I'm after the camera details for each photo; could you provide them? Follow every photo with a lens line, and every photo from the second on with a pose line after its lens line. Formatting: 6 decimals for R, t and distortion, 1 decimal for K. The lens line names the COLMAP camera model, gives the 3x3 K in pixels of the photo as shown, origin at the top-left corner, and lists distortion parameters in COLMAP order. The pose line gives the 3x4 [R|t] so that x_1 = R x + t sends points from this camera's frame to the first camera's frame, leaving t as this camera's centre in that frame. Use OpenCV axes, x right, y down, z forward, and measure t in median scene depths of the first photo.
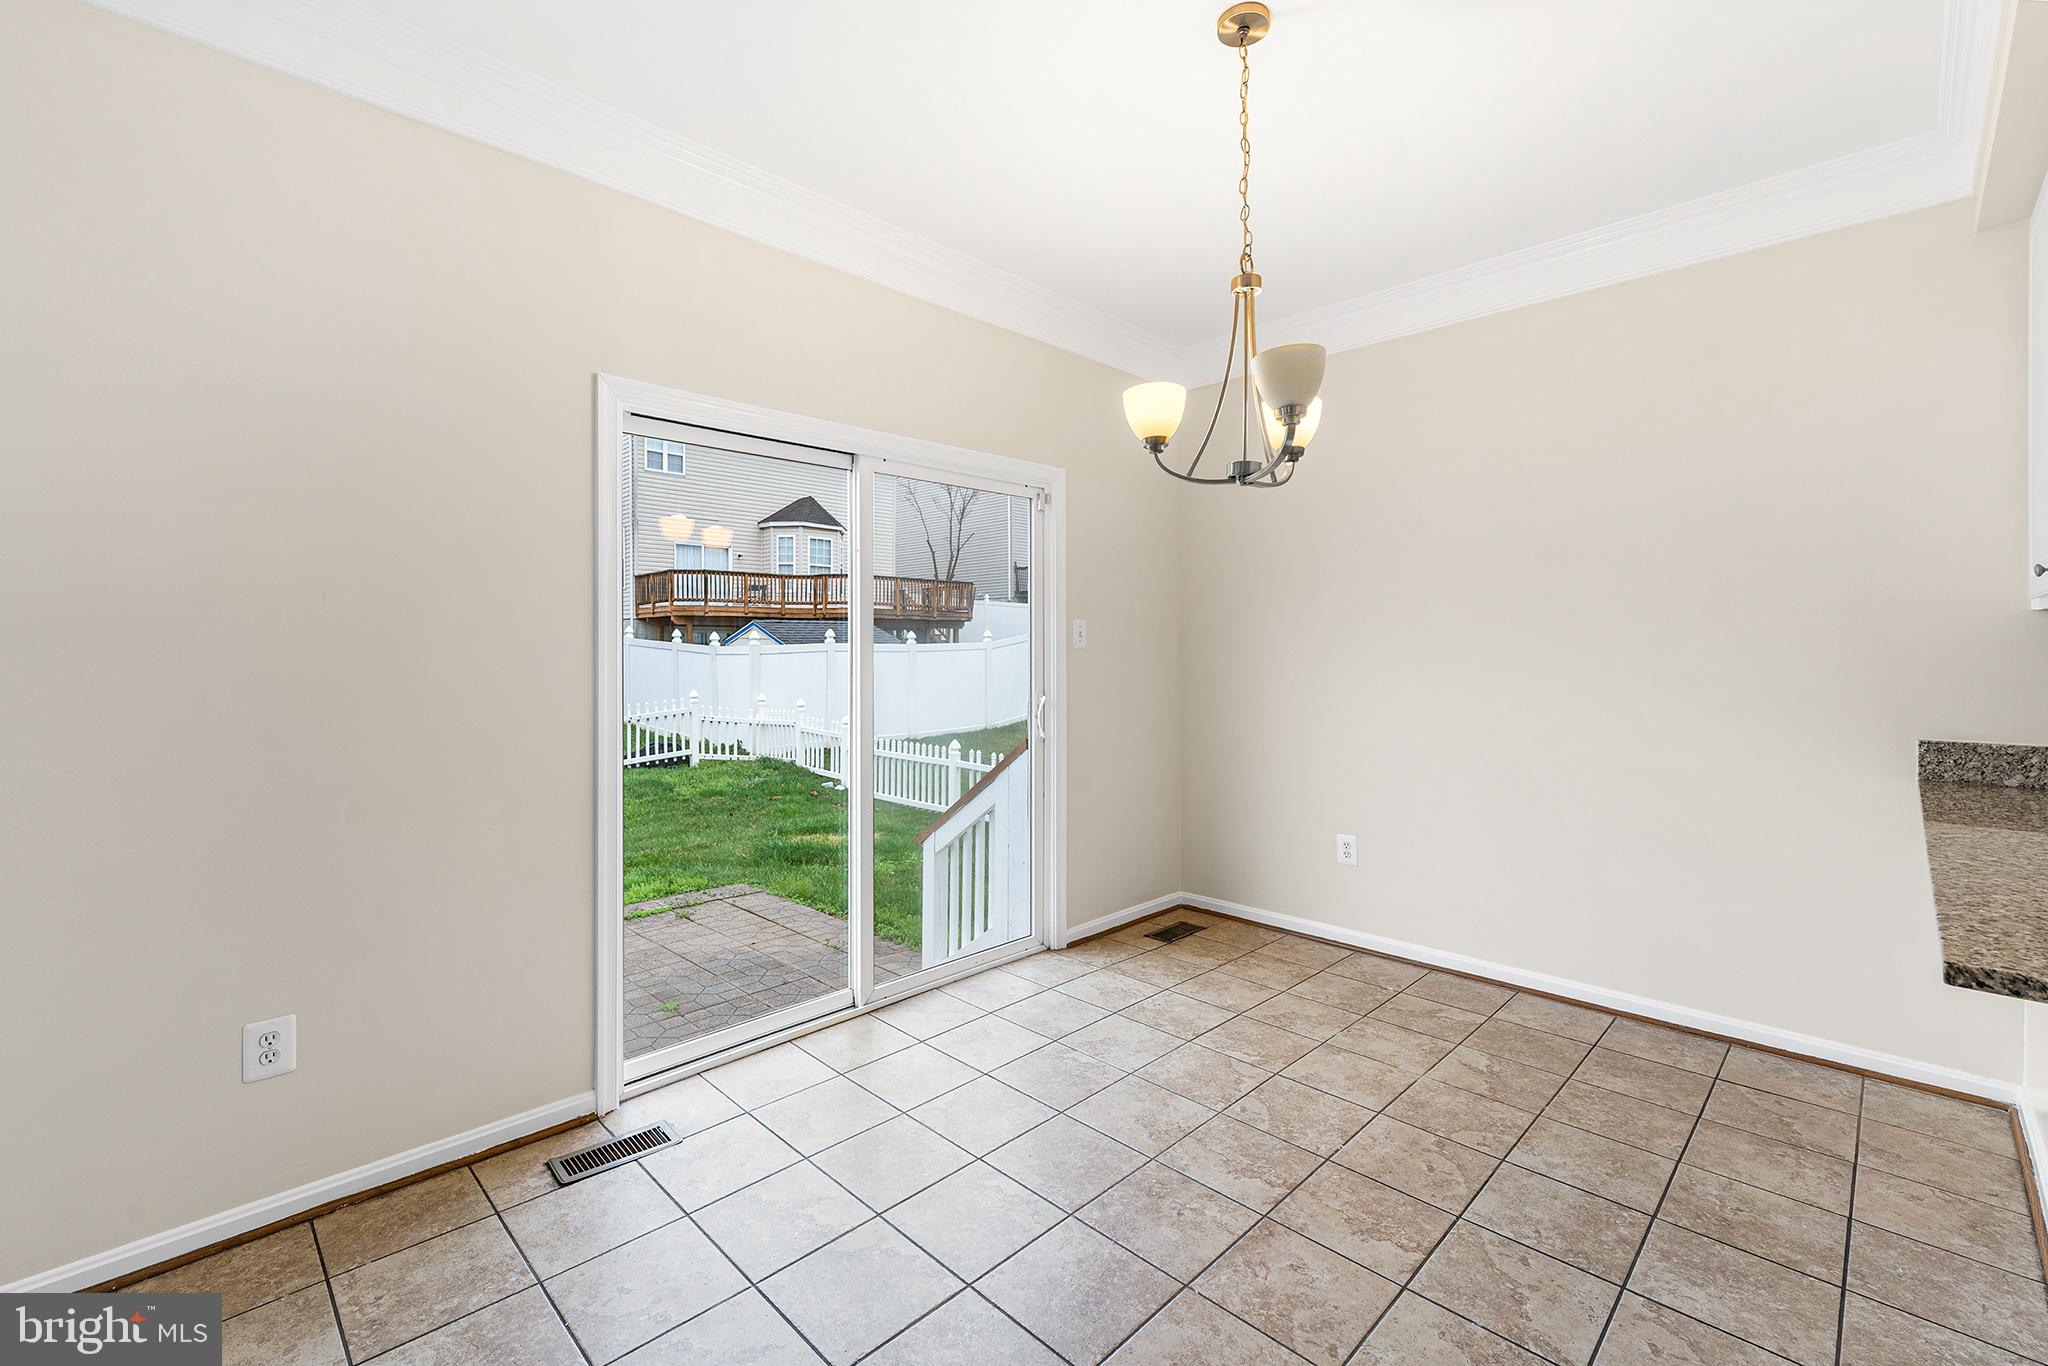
lens RADIAL K [[872.5, 0, 1024.4], [0, 872.5, 654.1], [0, 0, 1]] dist [0.002425, 0.000144]
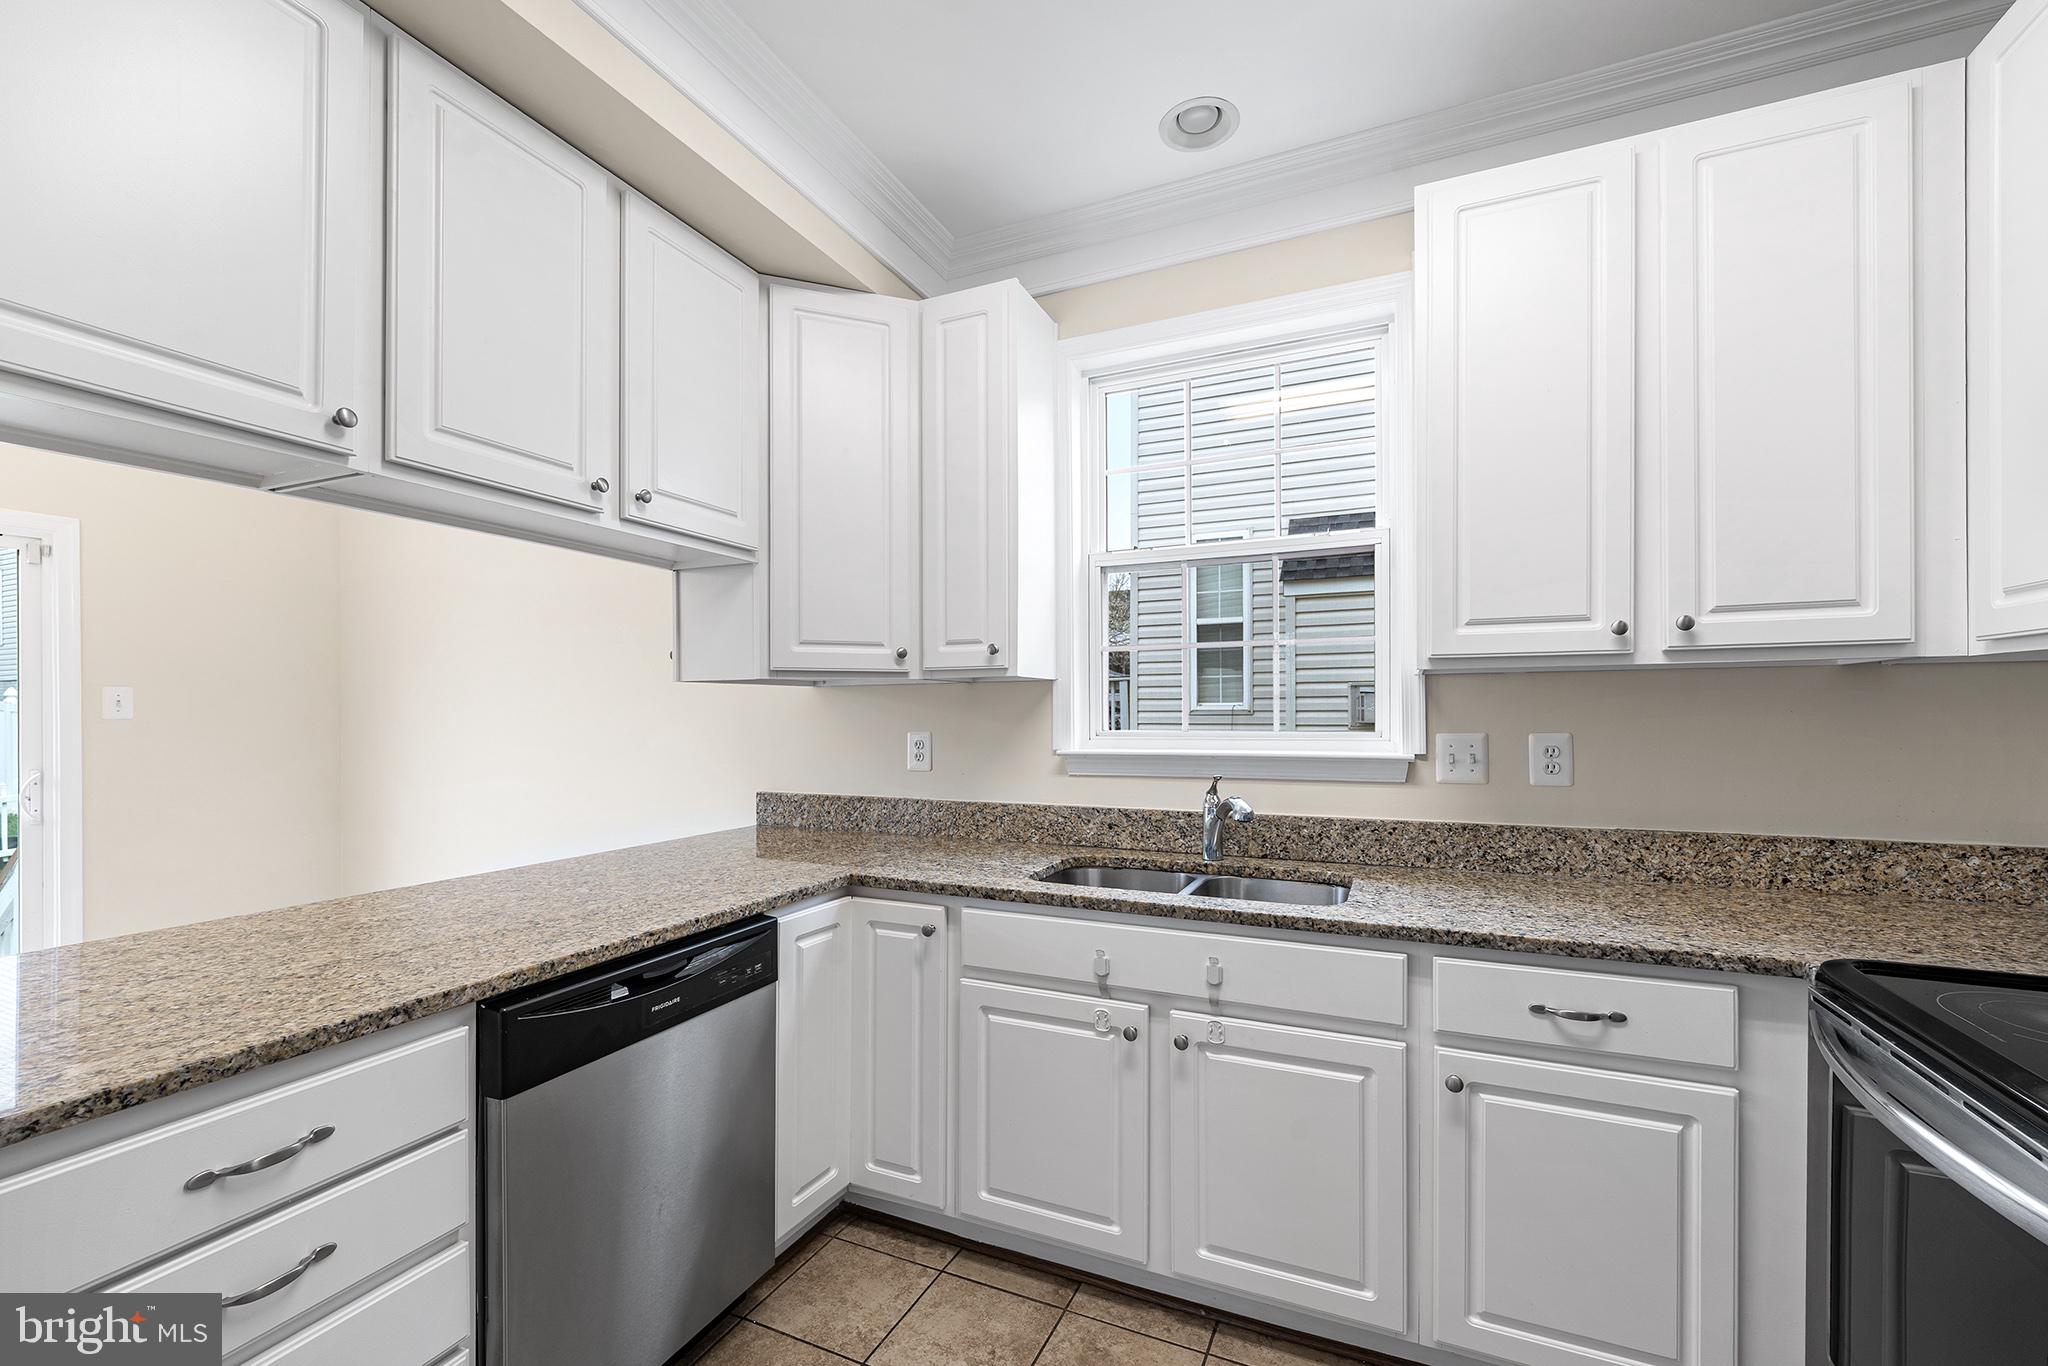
lens RADIAL K [[845.7, 0, 1034.6], [0, 845.7, 710.9], [0, 0, 1]] dist [0.003259, 0.000097]
pose [[0.934574, -0.005340, 0.355730, 0.888546], [0.007649, 0.999958, -0.005085, -0.005203], [-0.355687, 0.007473, 0.934575, -0.221094]]
